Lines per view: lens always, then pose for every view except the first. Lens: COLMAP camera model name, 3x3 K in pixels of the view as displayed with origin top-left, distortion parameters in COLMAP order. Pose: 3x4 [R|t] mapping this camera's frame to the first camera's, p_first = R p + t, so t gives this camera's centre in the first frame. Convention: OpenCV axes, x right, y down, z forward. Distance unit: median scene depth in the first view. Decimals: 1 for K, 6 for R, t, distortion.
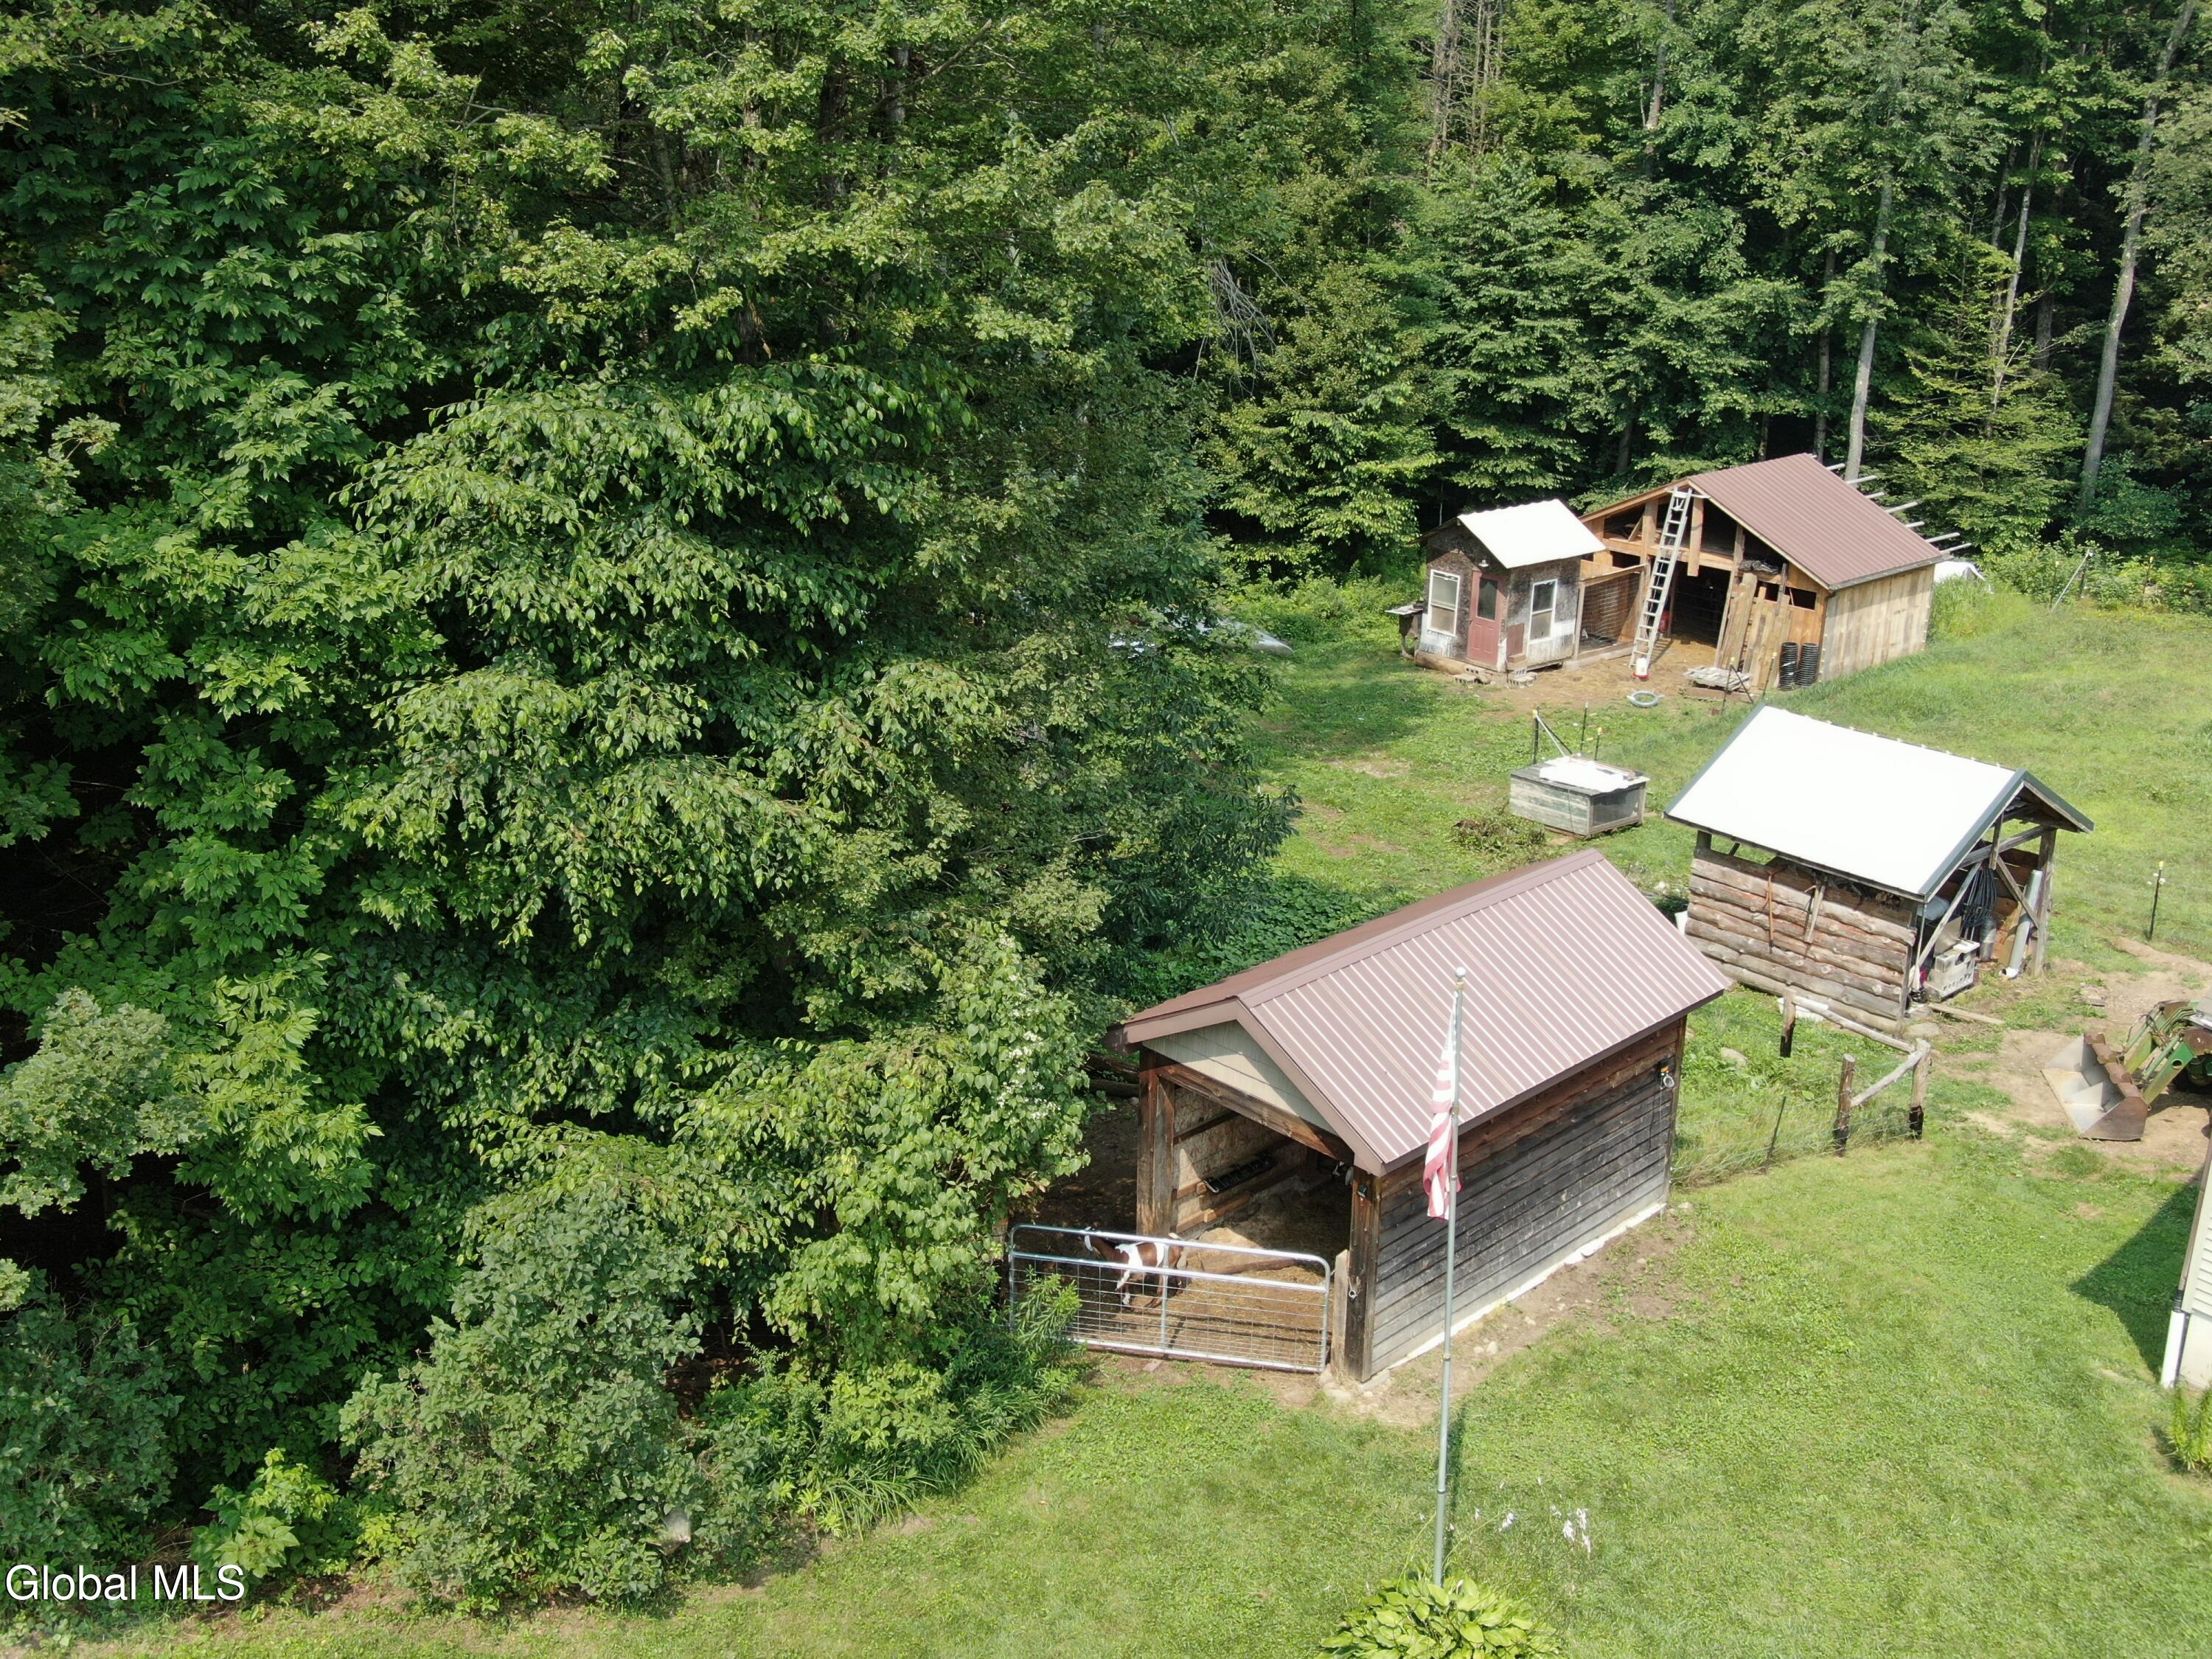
lens RADIAL K [[2238.1, 0, 1106.0], [0, 2238.1, 829.5], [0, 0, 1]] dist [0.001116, -0.007376]
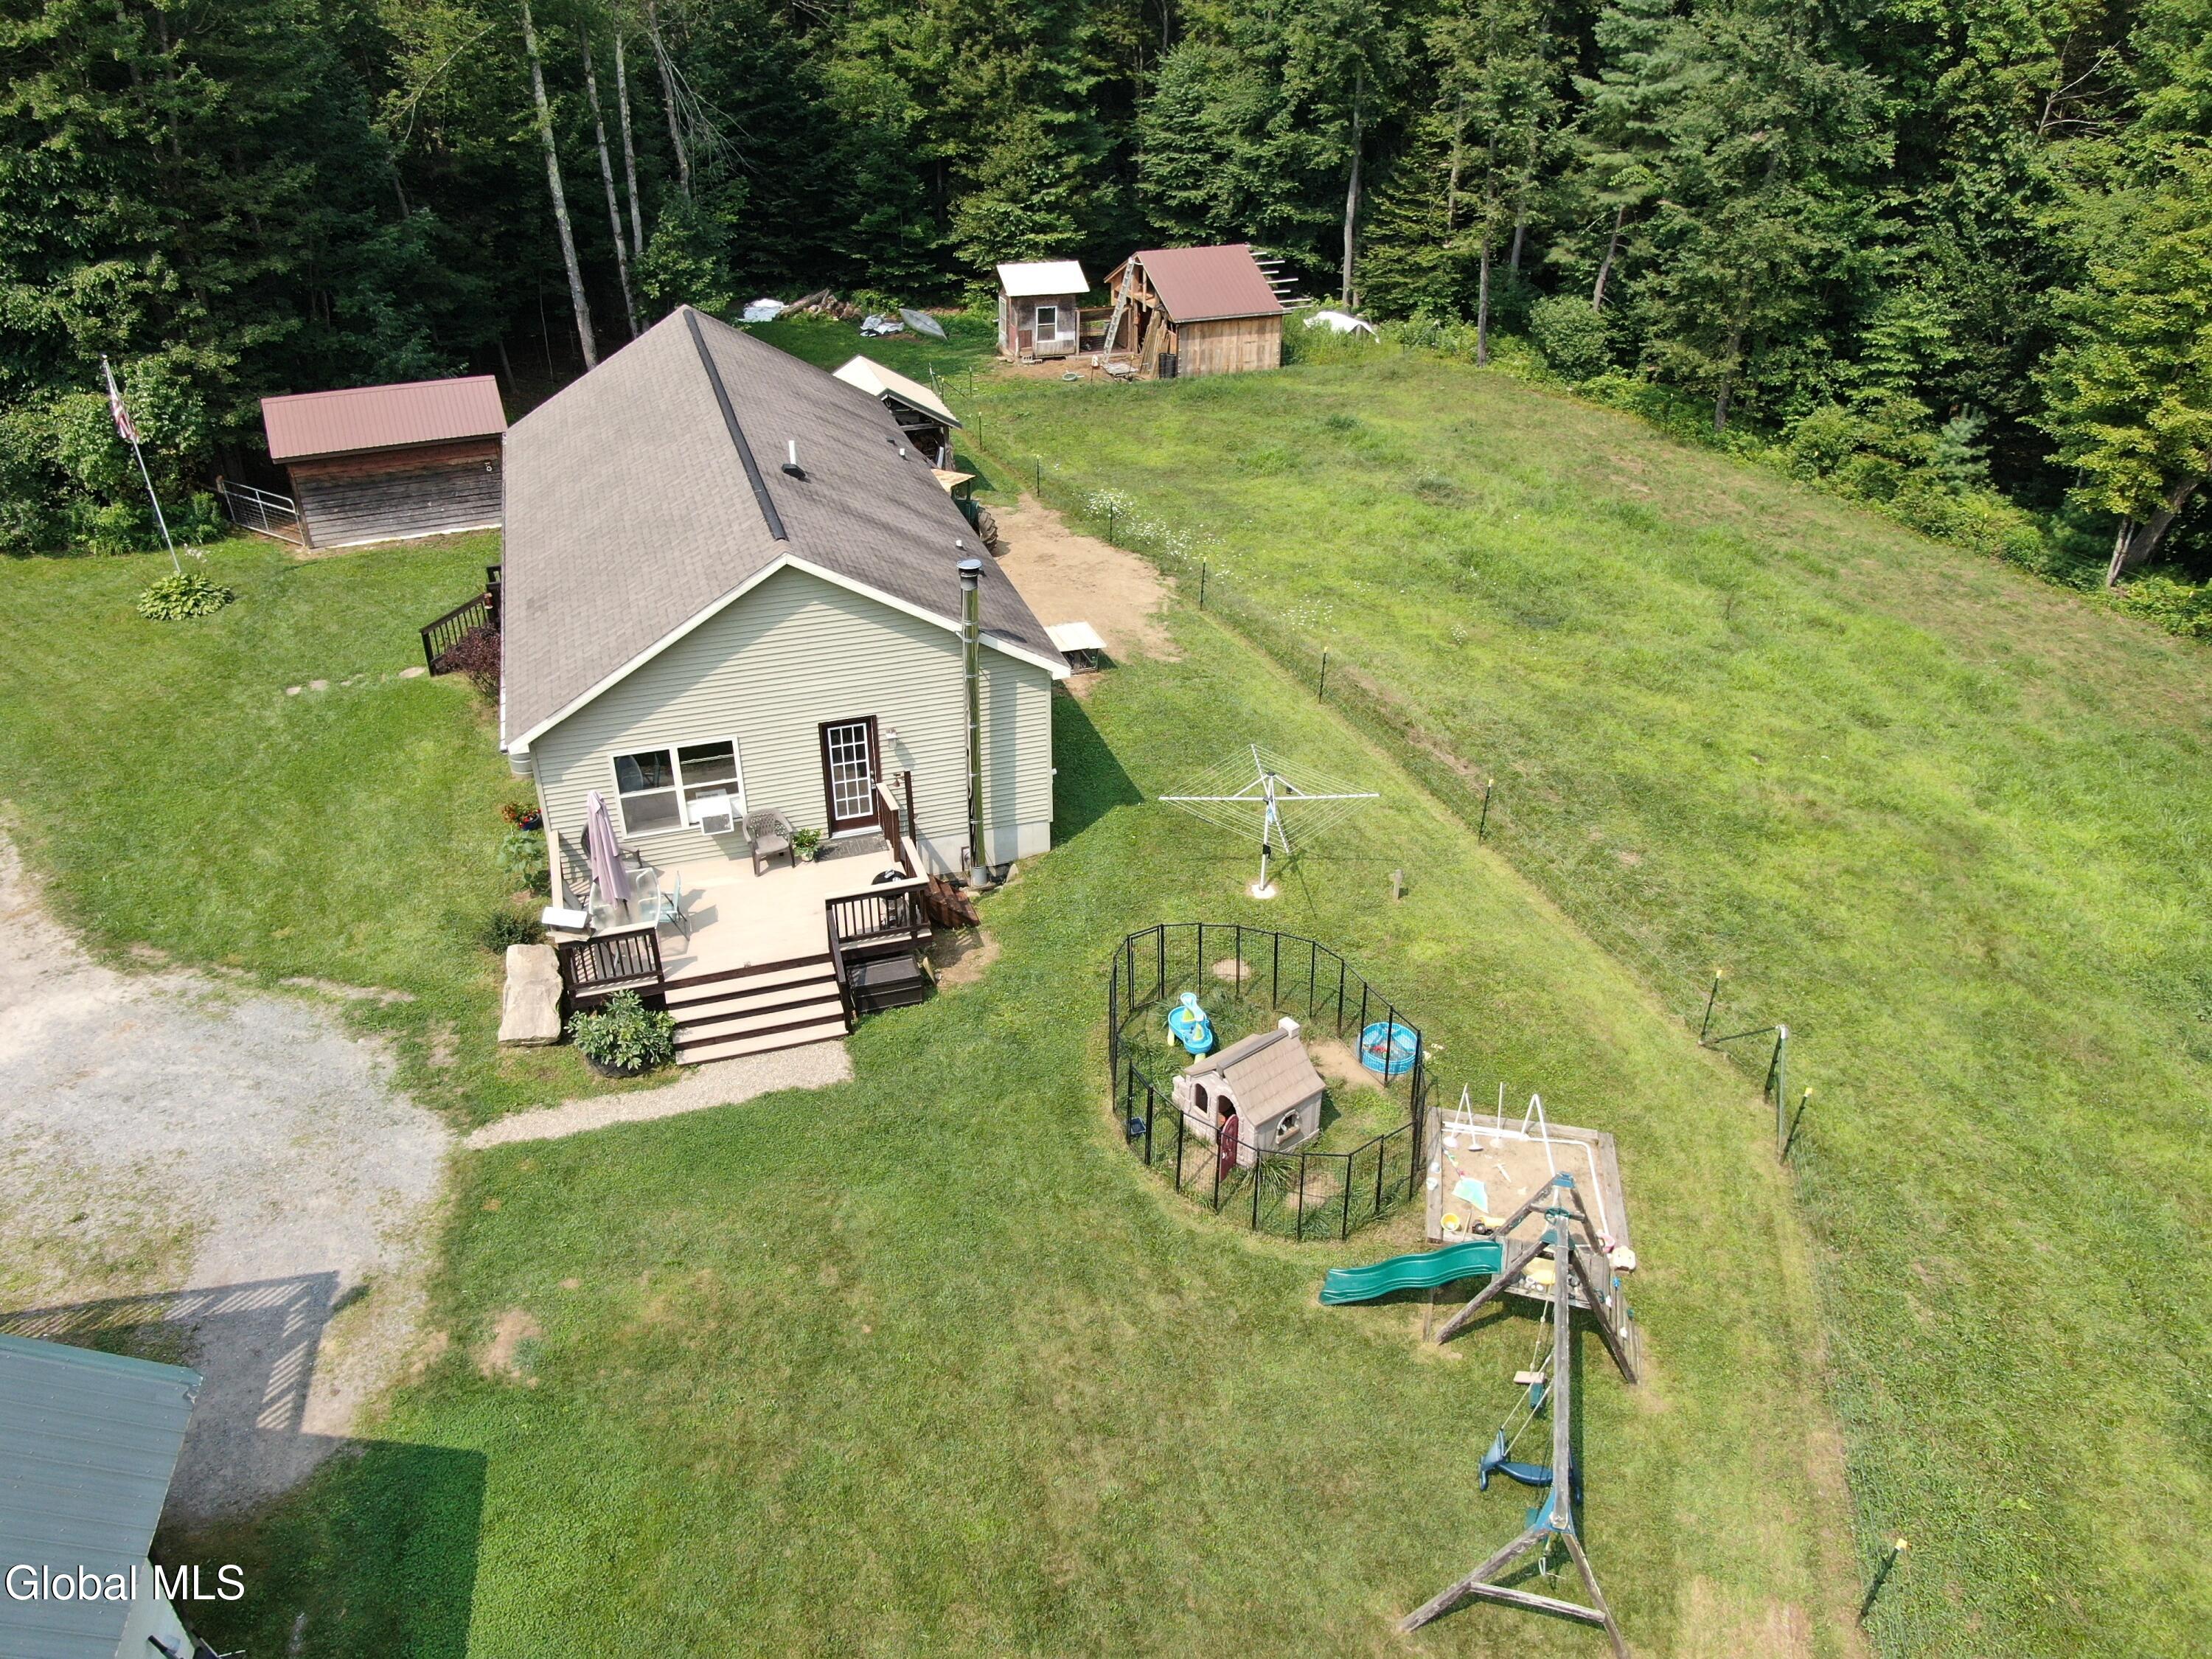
lens RADIAL K [[1565.2, 0, 1106.0], [0, 1565.2, 829.5], [0, 0, 1]] dist [-0.006695, 0.003307]
pose [[0.939778, 0.175979, -0.293000, 0.663027], [-0.114942, 0.970057, 0.213958, 0.021622], [0.321879, -0.167394, 0.931865, -0.222172]]
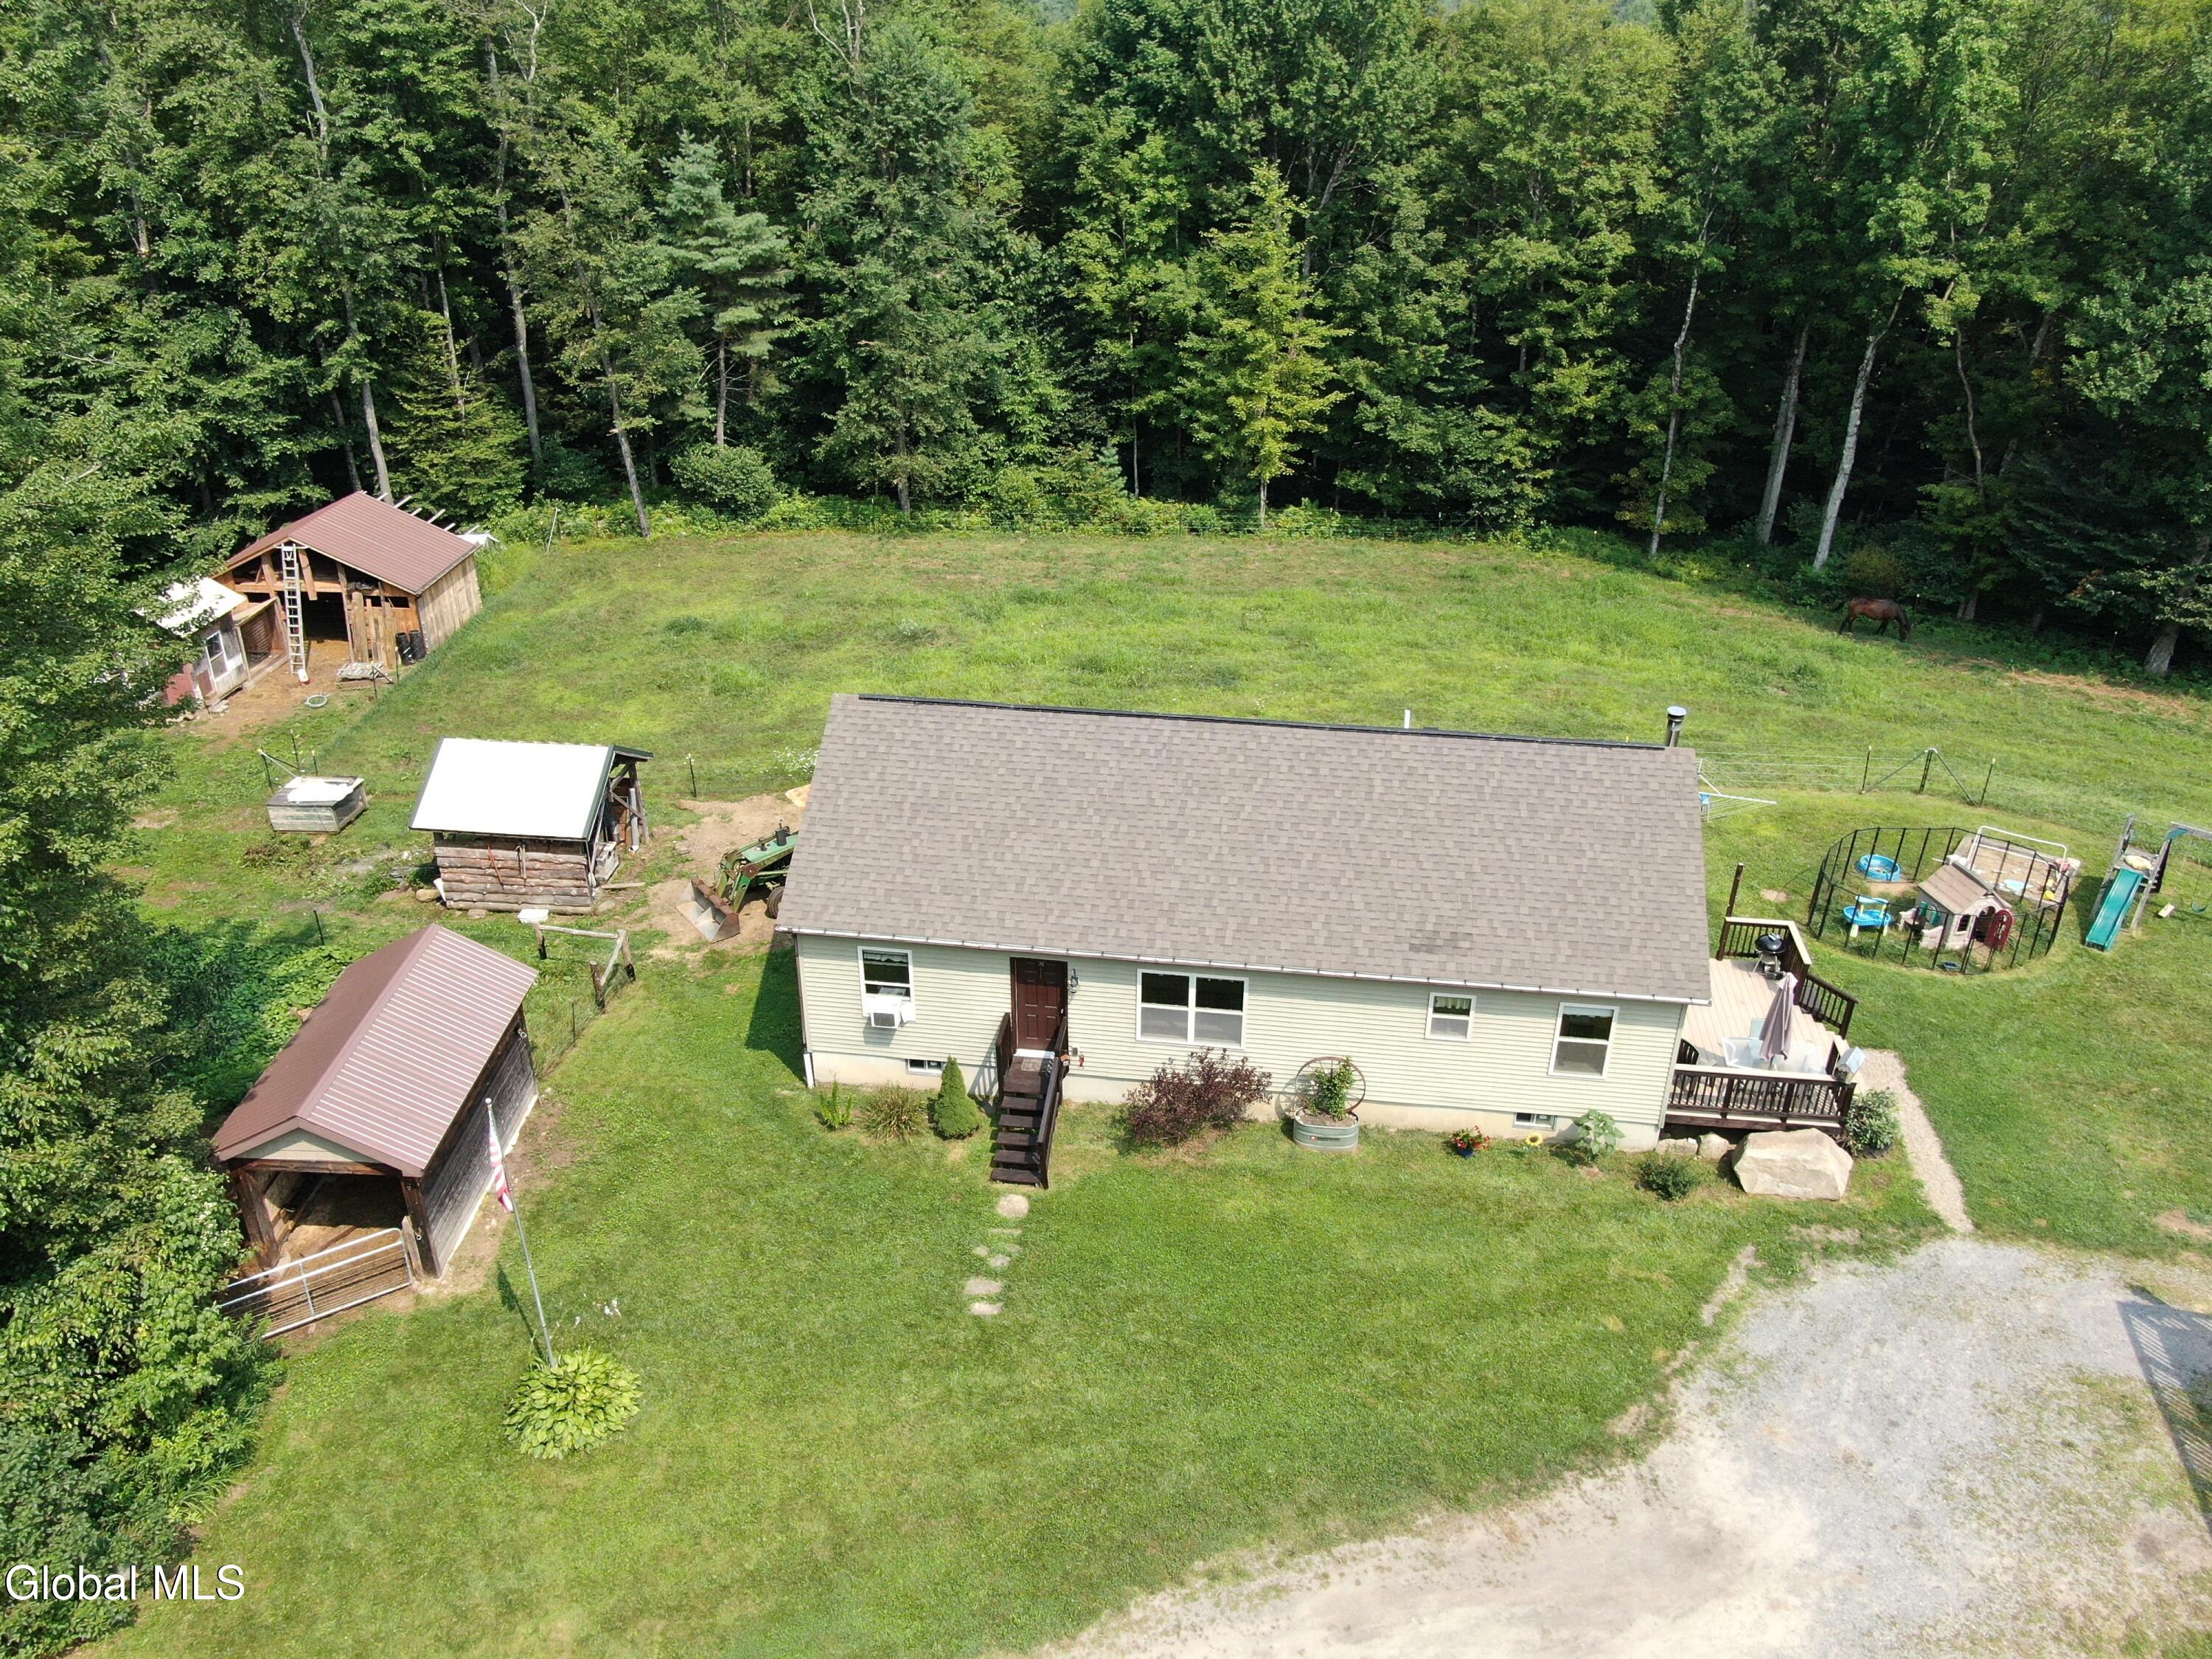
lens RADIAL K [[1687.6, 0, 1106.0], [0, 1687.6, 829.5], [0, 0, 1]] dist [-0.027333, 0.015905]
pose [[0.715319, -0.334572, 0.613498, -0.079157], [0.238399, 0.942103, 0.235812, -0.106819], [-0.656875, -0.022424, 0.753666, -0.132793]]
